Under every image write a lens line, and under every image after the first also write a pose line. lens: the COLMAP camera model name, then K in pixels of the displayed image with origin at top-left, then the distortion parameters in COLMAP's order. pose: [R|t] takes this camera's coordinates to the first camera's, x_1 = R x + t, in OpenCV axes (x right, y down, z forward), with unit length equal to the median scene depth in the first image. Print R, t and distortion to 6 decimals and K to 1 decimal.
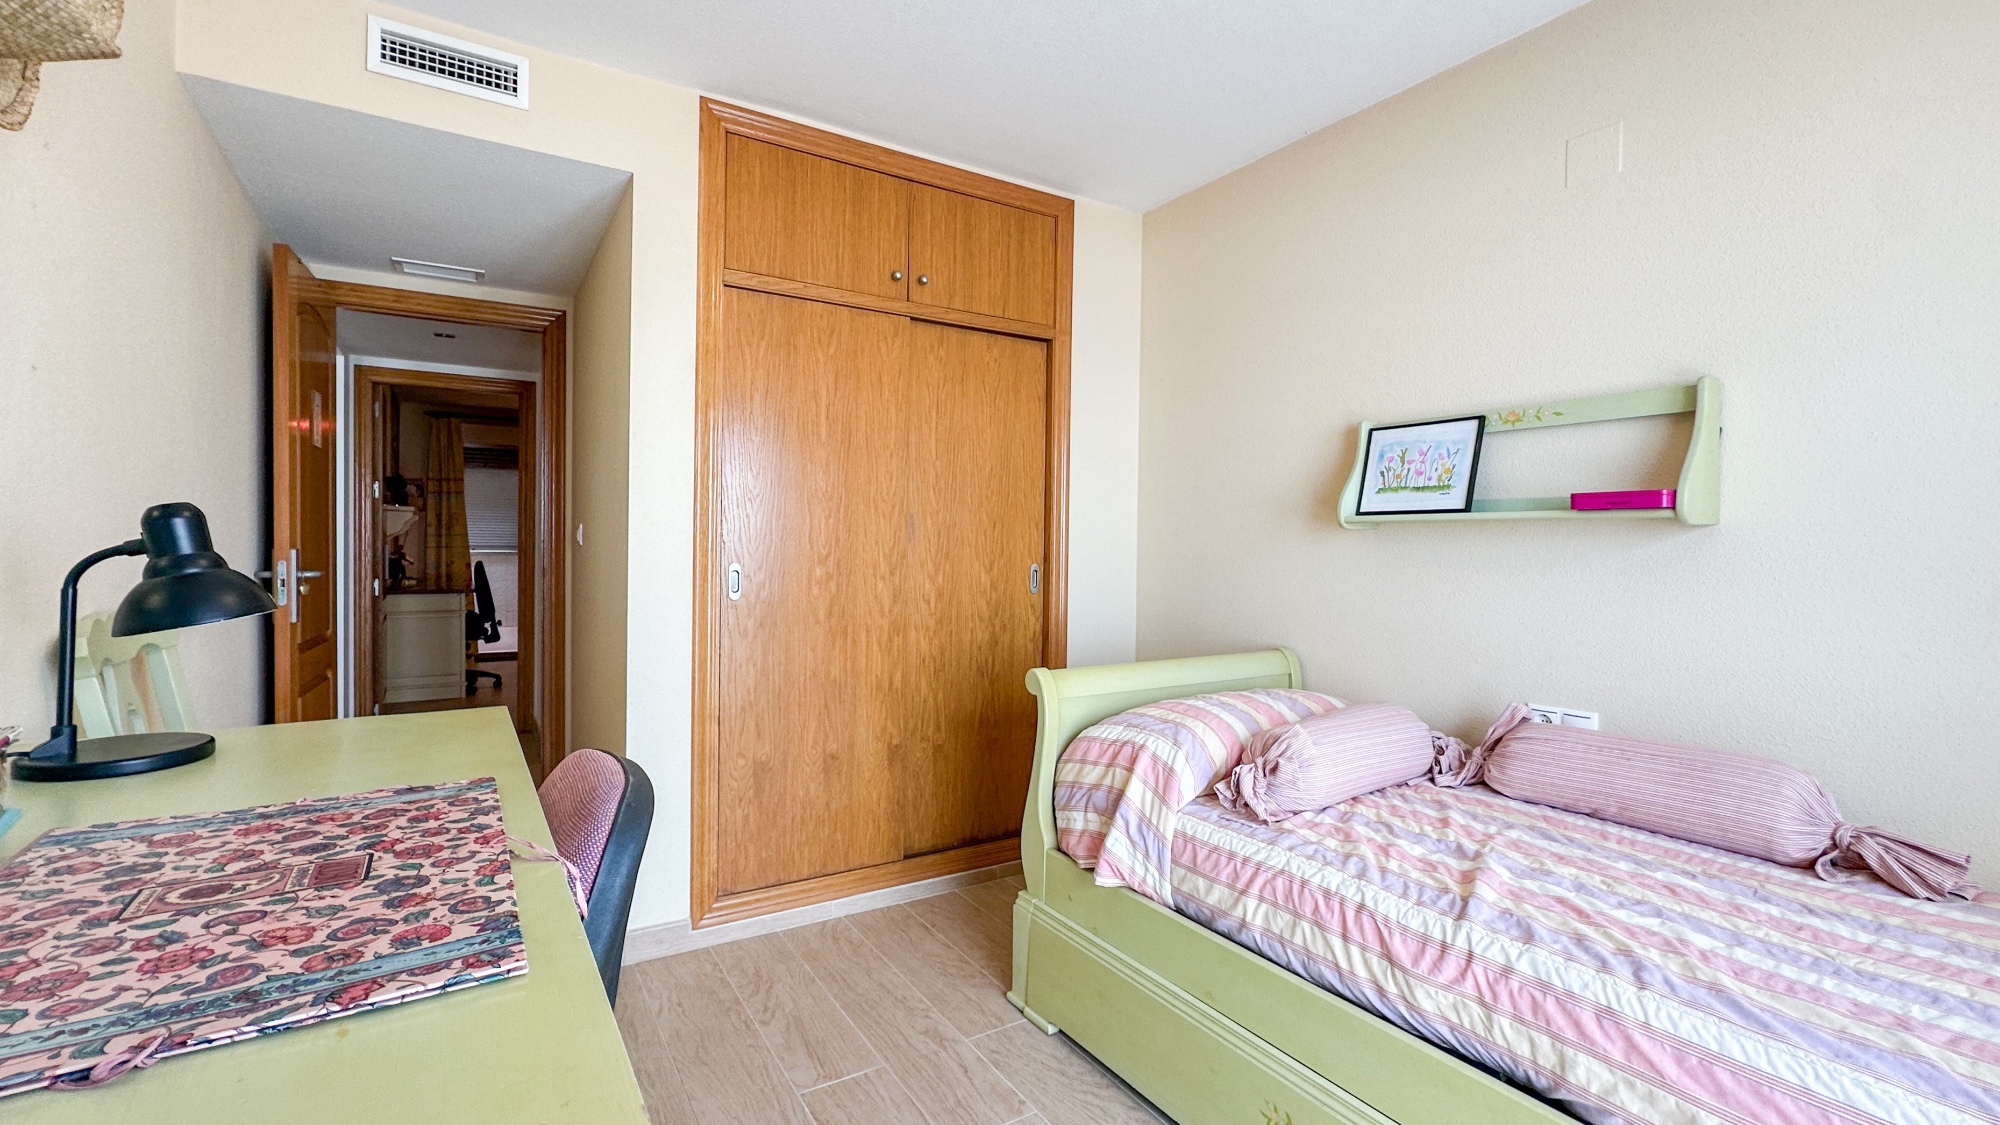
lens RADIAL K [[861.8, 0, 1002.5], [0, 861.8, 556.3], [0, 0, 1]] dist [0.001231, 0.000030]
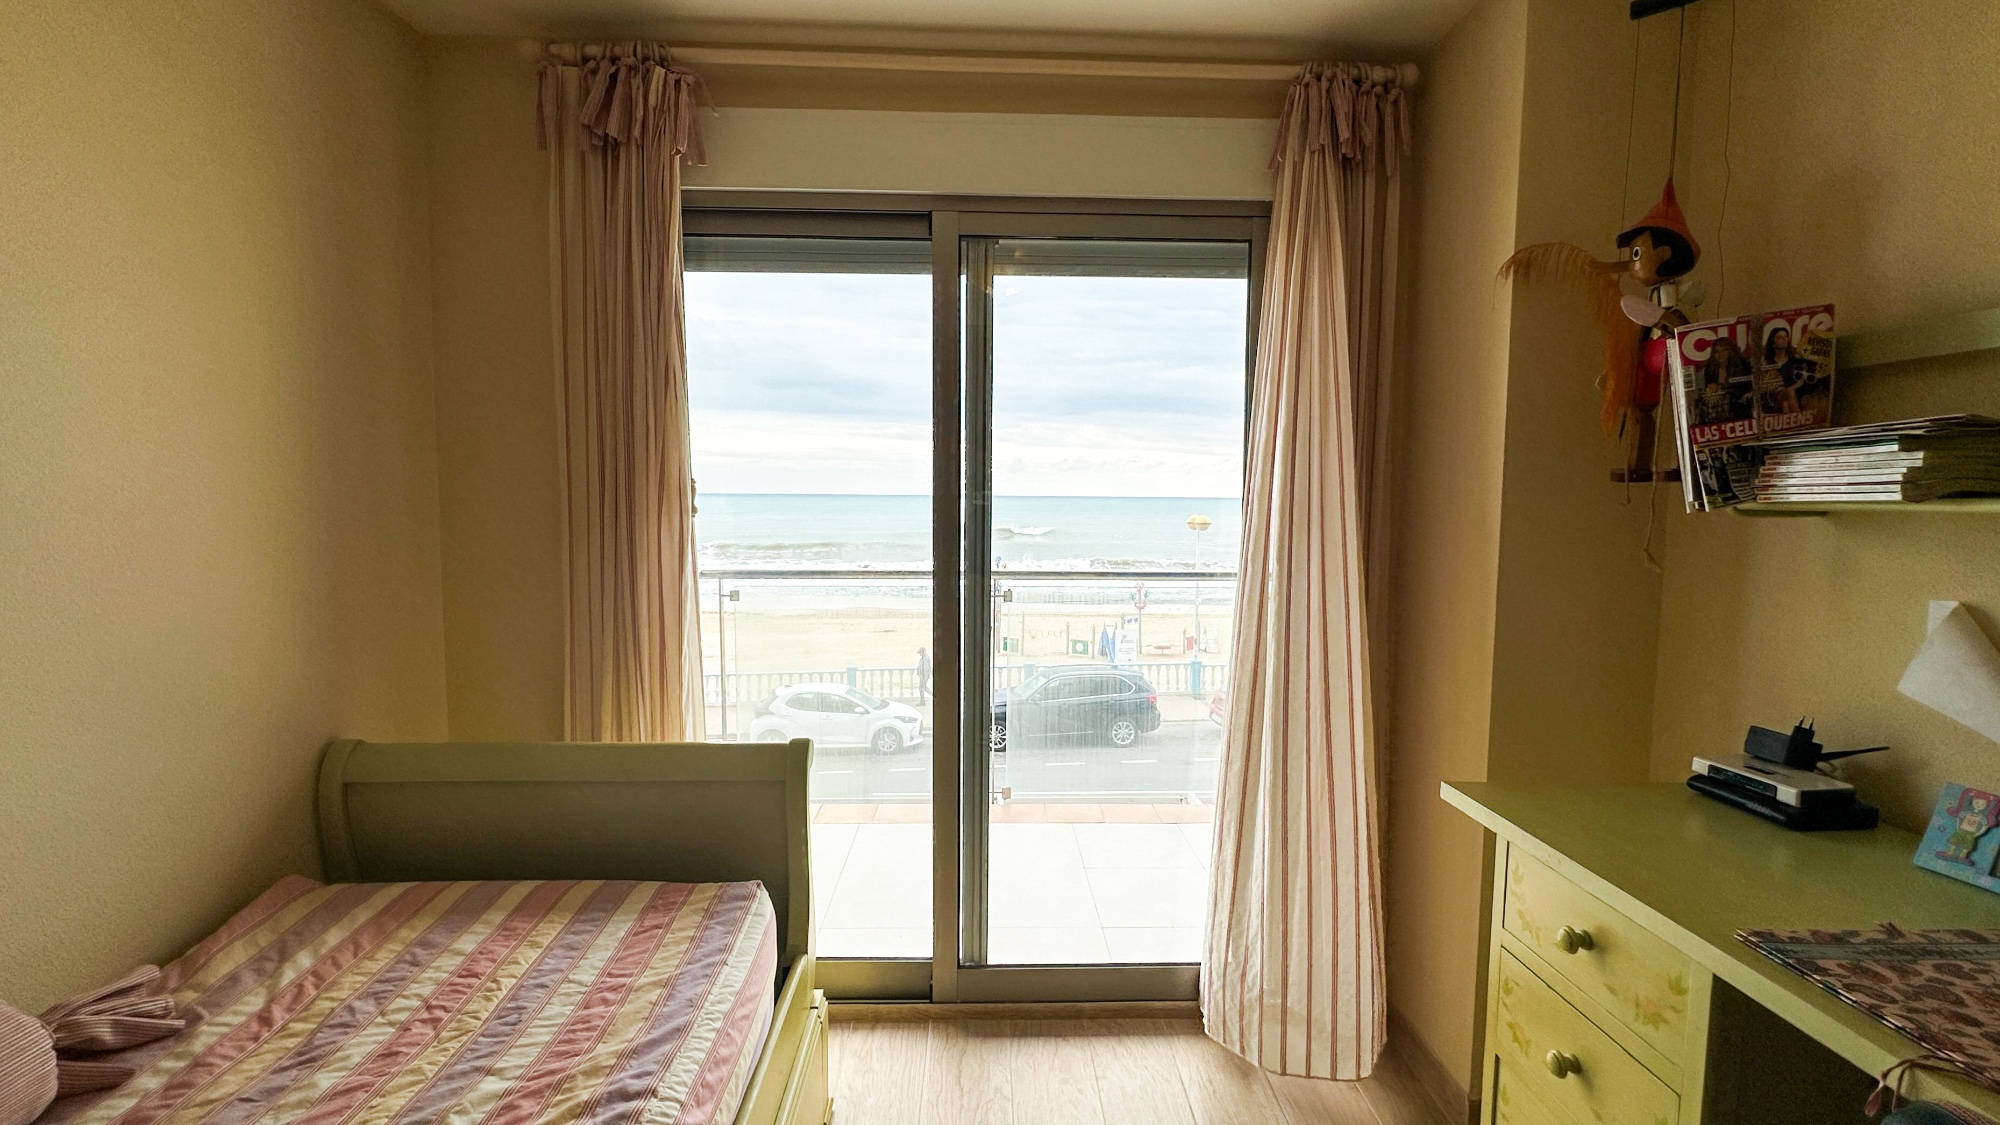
lens RADIAL K [[862.7, 0, 1000.8], [0, 862.7, 556.7], [0, 0, 1]] dist [-0.002600, 0.000262]
pose [[-0.863016, -0.054302, 0.502249, -0.037407], [-0.009756, 0.995812, 0.090900, -0.117219], [-0.505082, 0.073548, -0.859932, 0.929555]]
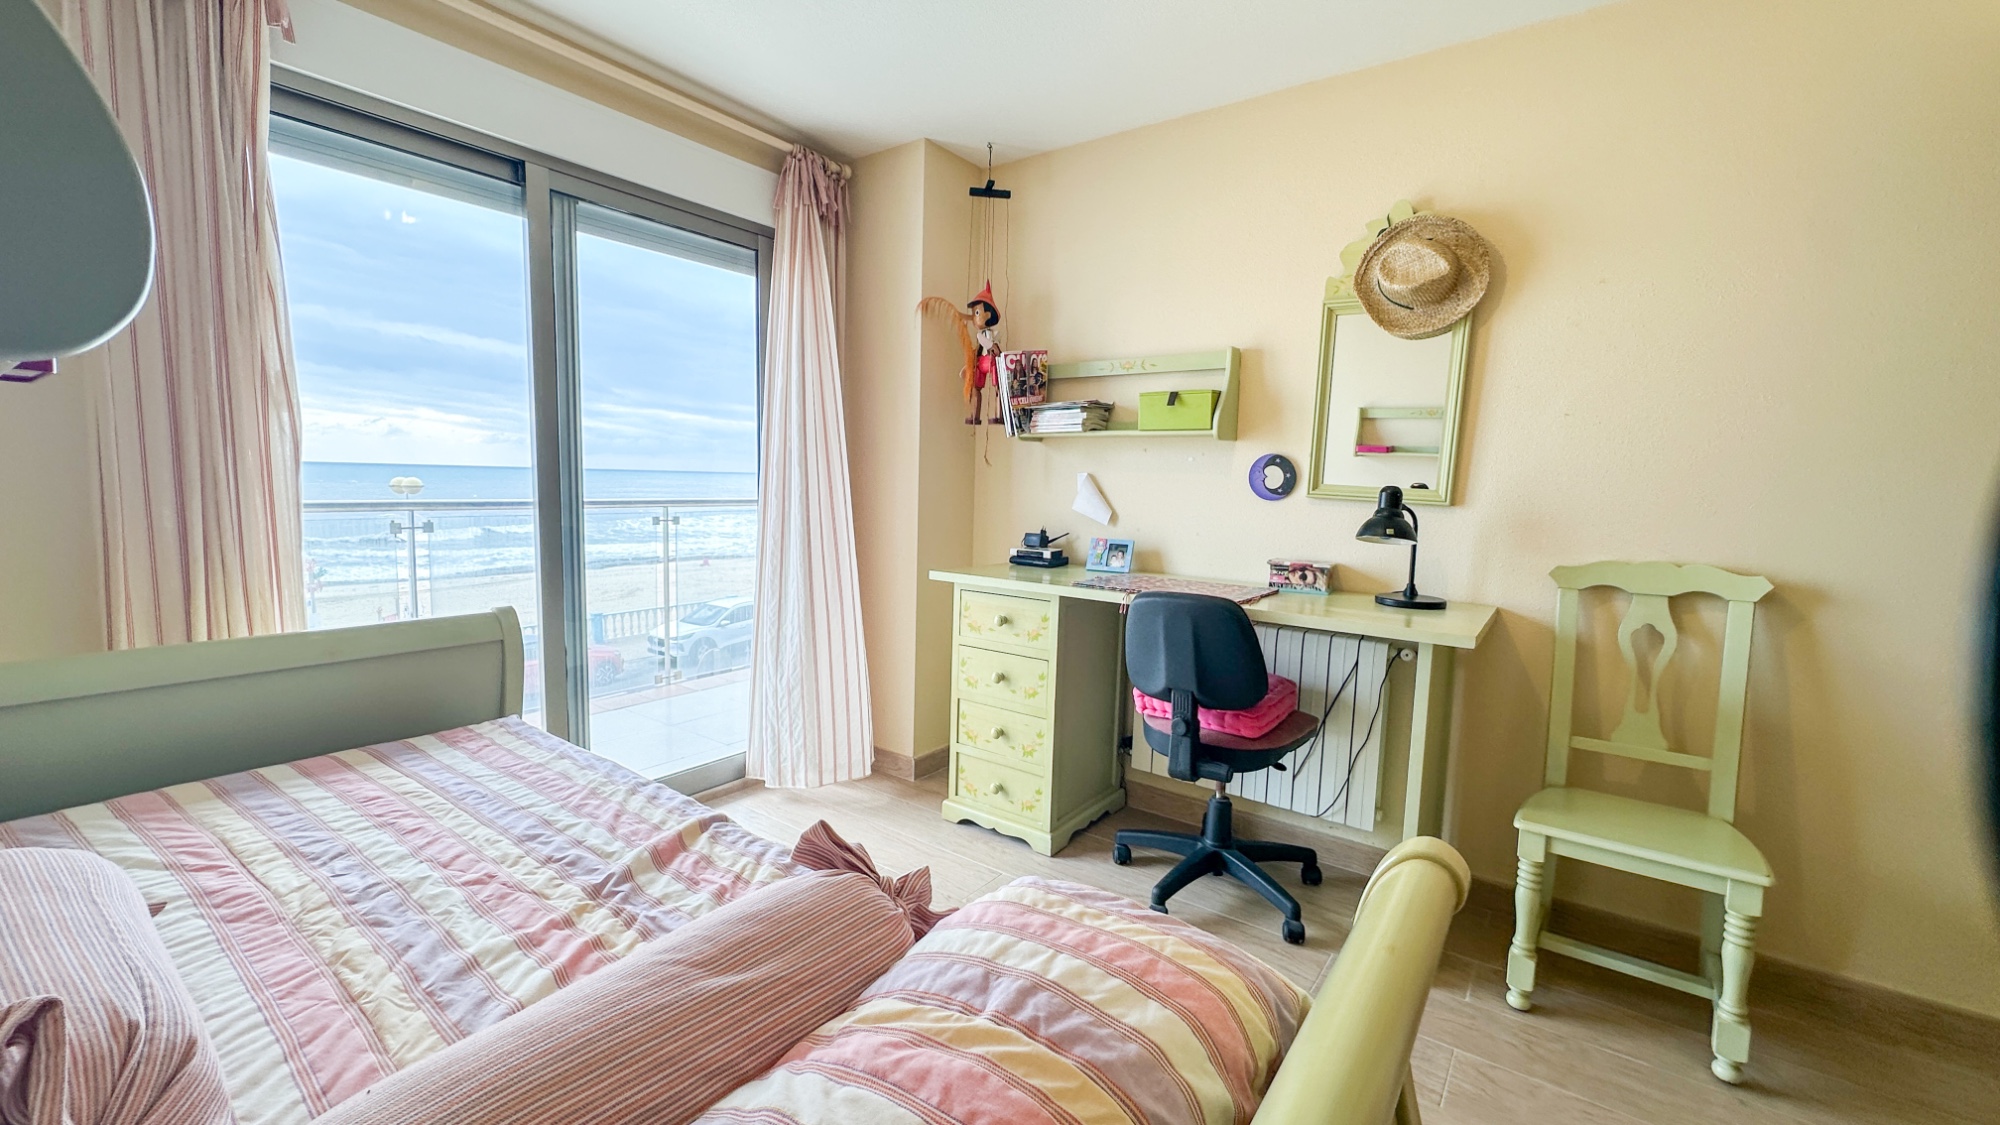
lens RADIAL K [[796.4, 0, 1000.0], [0, 796.4, 562.5], [0, 0, 1]] dist [0.000769, 0.000070]
pose [[-0.930061, 0.004460, -0.367378, 0.396098], [-0.041222, 0.992346, 0.116407, -0.033162], [0.365086, 0.123410, -0.922758, 1.414178]]
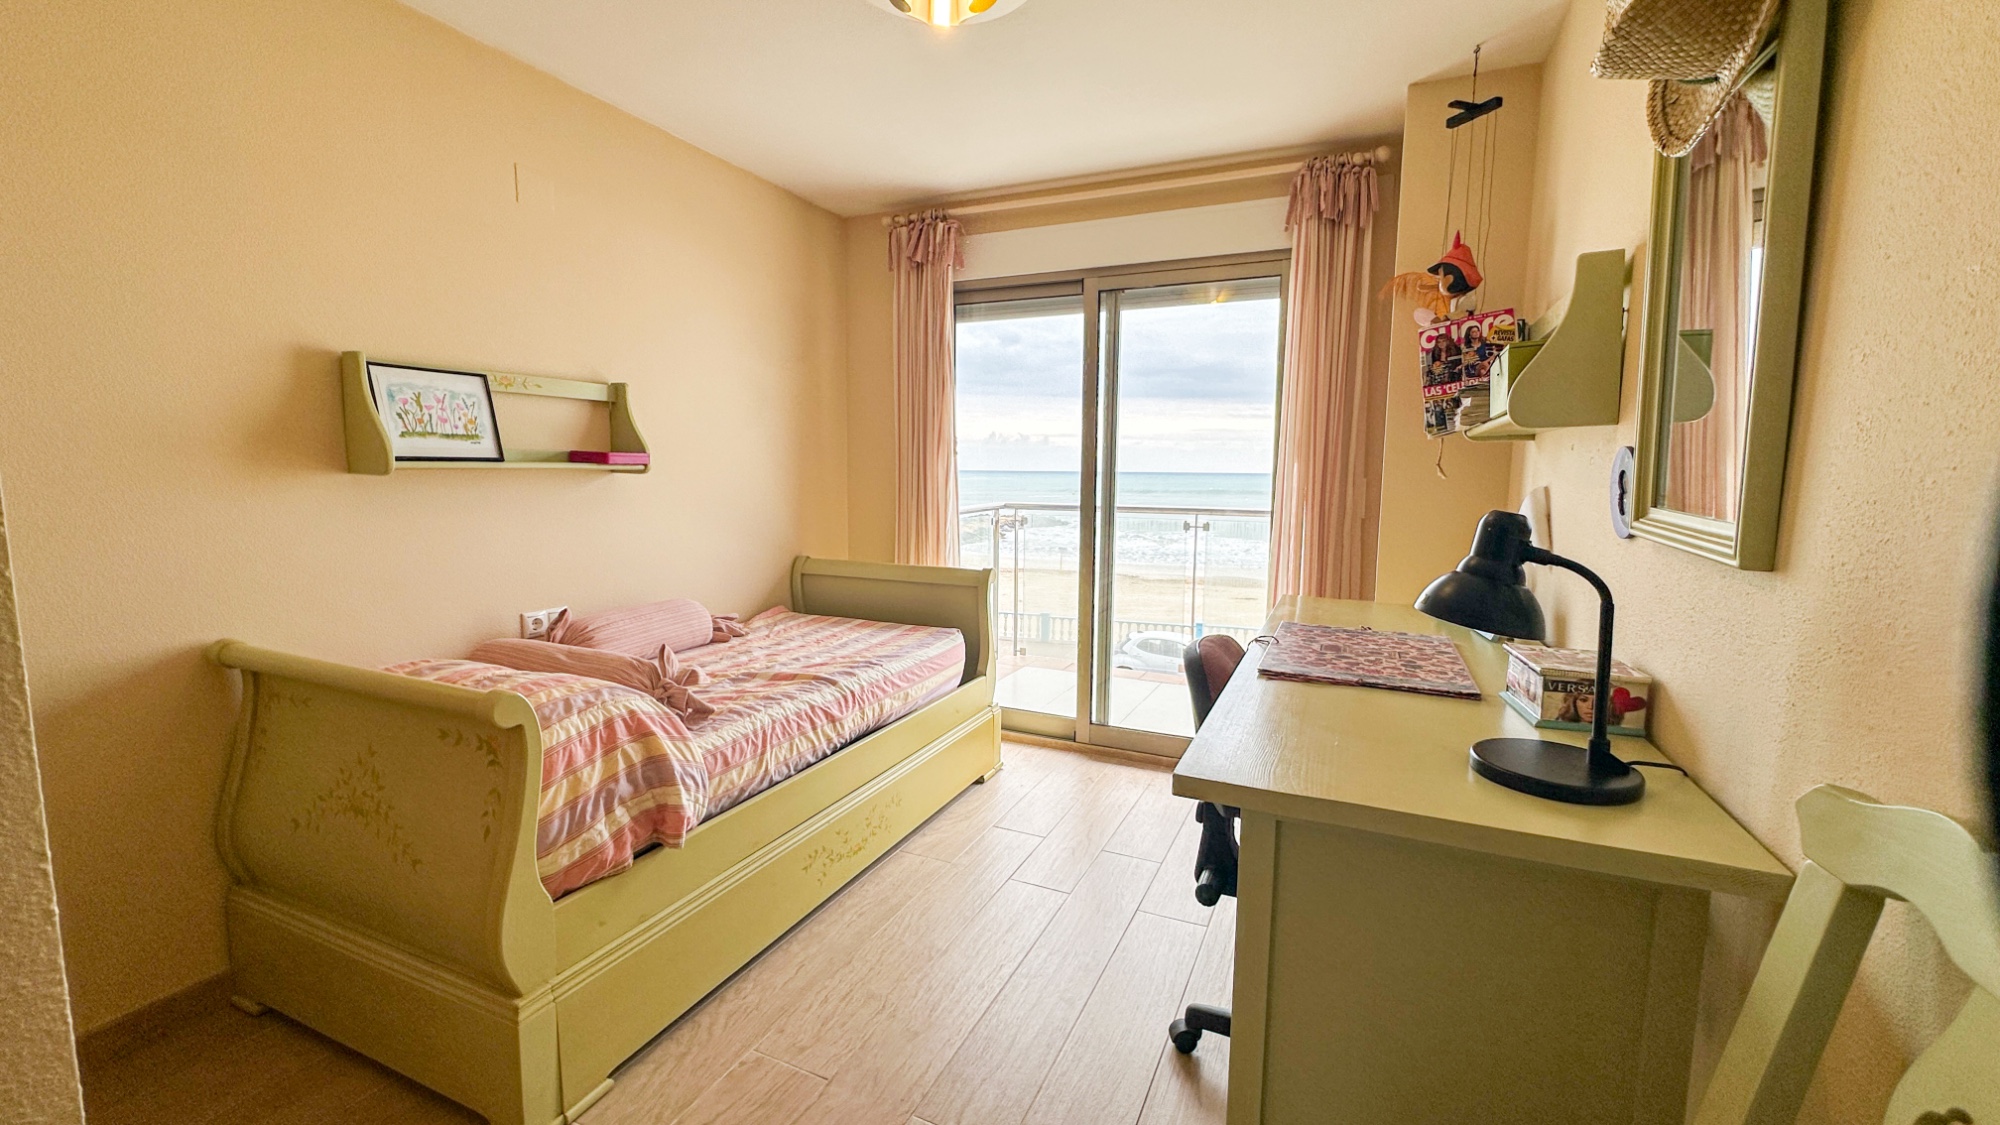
lens RADIAL K [[799.9, 0, 1001.7], [0, 799.9, 556.0], [0, 0, 1]] dist [-0.000880, 0.000010]
pose [[-0.550135, -0.106360, 0.828275, -0.801699], [-0.004037, 0.992183, 0.124727, -0.067797], [-0.835066, 0.065273, -0.546264, 1.145310]]
